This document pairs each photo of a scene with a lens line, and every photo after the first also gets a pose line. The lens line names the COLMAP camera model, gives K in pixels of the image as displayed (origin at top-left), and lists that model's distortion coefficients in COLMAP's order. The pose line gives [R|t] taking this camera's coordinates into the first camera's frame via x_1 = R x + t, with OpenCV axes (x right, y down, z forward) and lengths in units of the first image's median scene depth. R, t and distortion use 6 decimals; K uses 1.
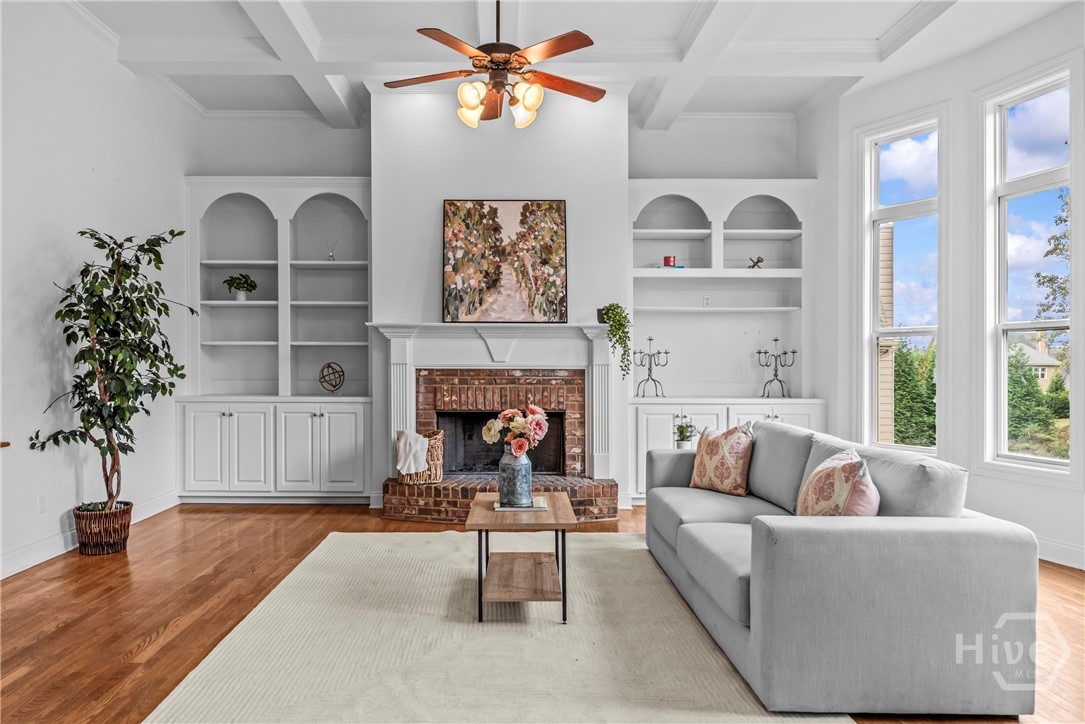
lens RADIAL K [[734.3, 0, 508.2], [0, 734.3, 370.4], [0, 0, 1]] dist [0.000341, 0.006382]
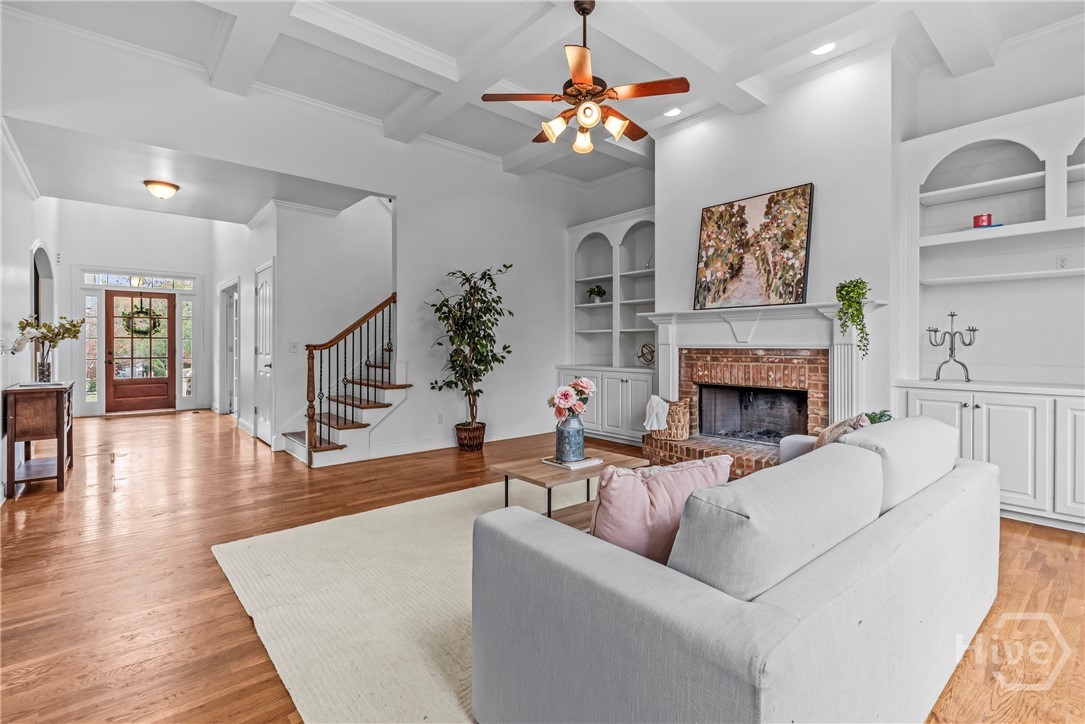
lens RADIAL K [[487.2, 0, 521.7], [0, 487.2, 350.1], [0, 0, 1]] dist [0.028512, -0.011113]
pose [[0.645422, 0.005474, -0.763806, 0.343455], [-0.005201, 0.999983, 0.002772, 0.000102], [0.763808, 0.002183, 0.645439, 0.255926]]
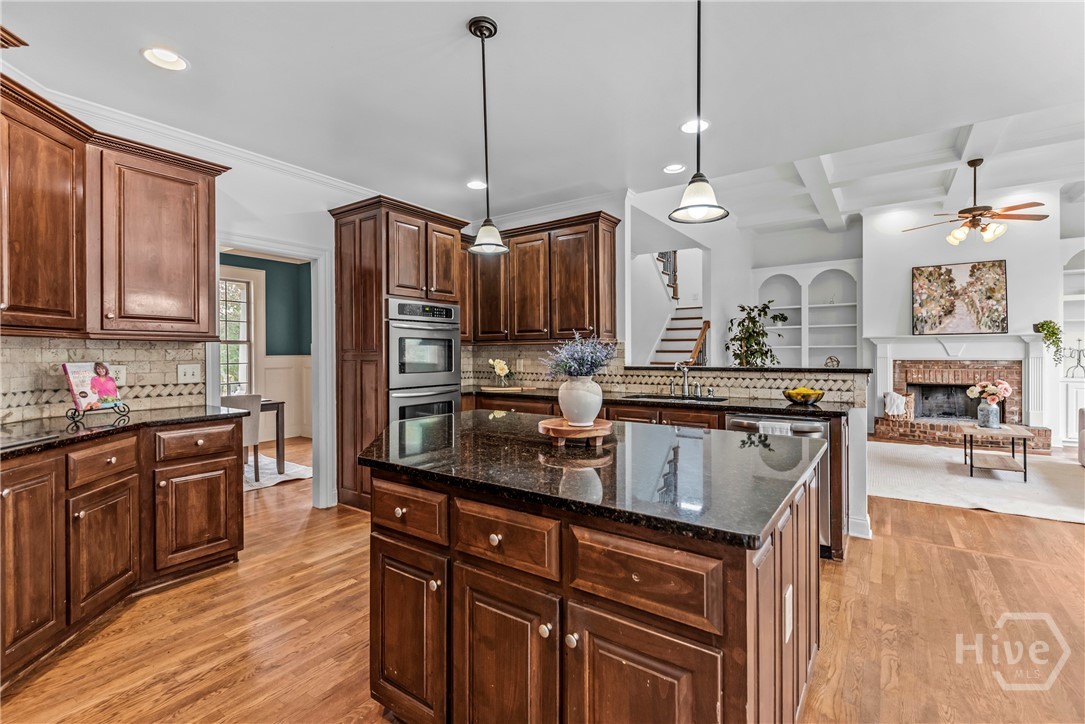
lens RADIAL K [[487.2, 0, 532.5], [0, 487.2, 360.1], [0, 0, 1]] dist [0.028512, -0.011113]
pose [[0.807208, 0.000050, -0.590267, -0.127348], [0.004904, 0.999965, 0.006792, -0.015378], [0.590247, -0.008377, 0.807179, -0.557183]]
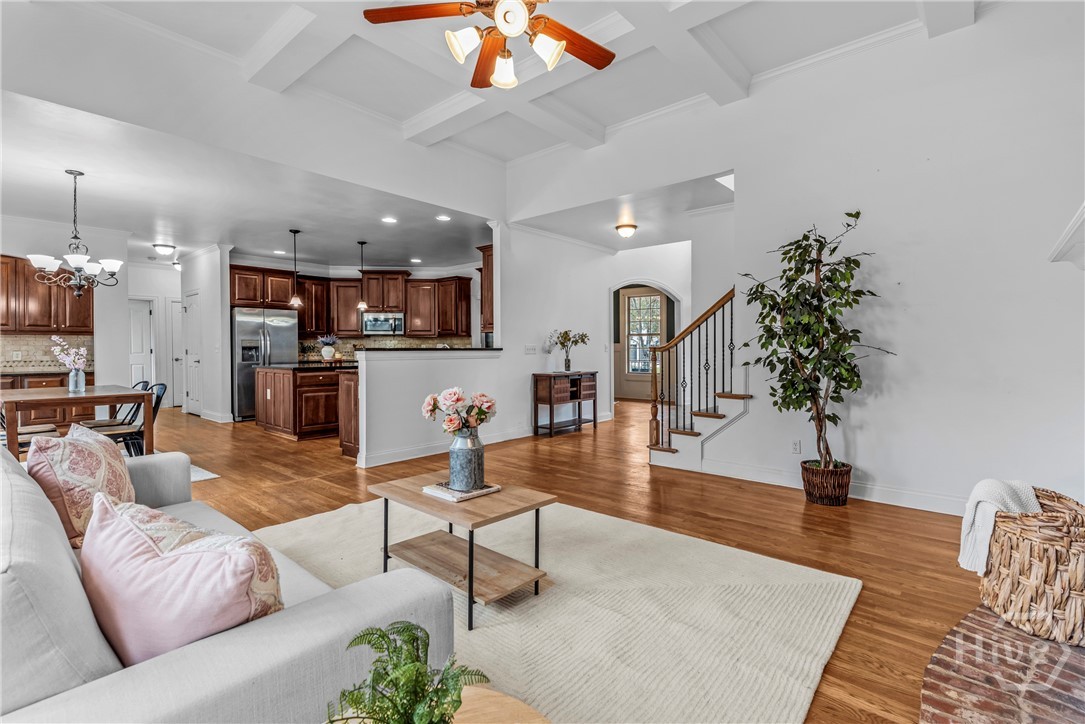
lens RADIAL K [[487.2, 0, 562.5], [0, 487.2, 348.6], [0, 0, 1]] dist [0.028512, -0.011113]
pose [[-0.642362, 0.000686, -0.766401, 0.255820], [-0.003804, 0.999984, 0.004084, -0.004080], [0.766392, 0.005539, -0.642350, 0.942416]]
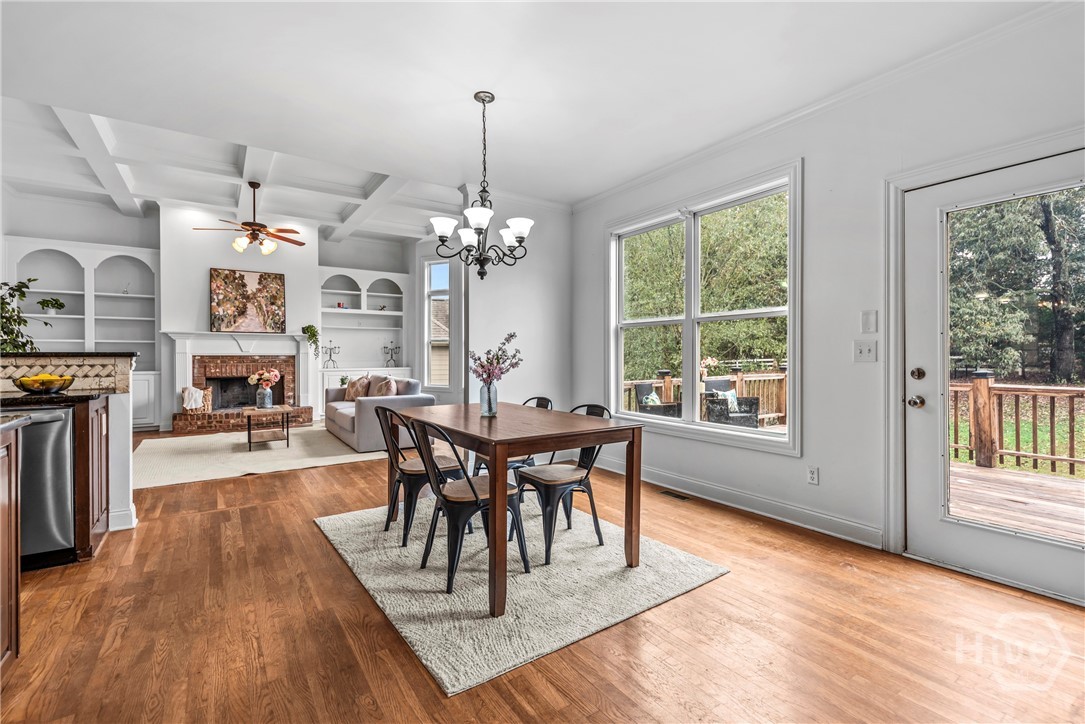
lens RADIAL K [[487.2, 0, 567.9], [0, 487.2, 352.2], [0, 0, 1]] dist [0.028512, -0.011113]
pose [[0.816846, -0.001265, 0.576855, -0.069276], [0.009107, 0.999901, -0.010703, 0.011602], [-0.576784, 0.013996, 0.816777, -0.605745]]
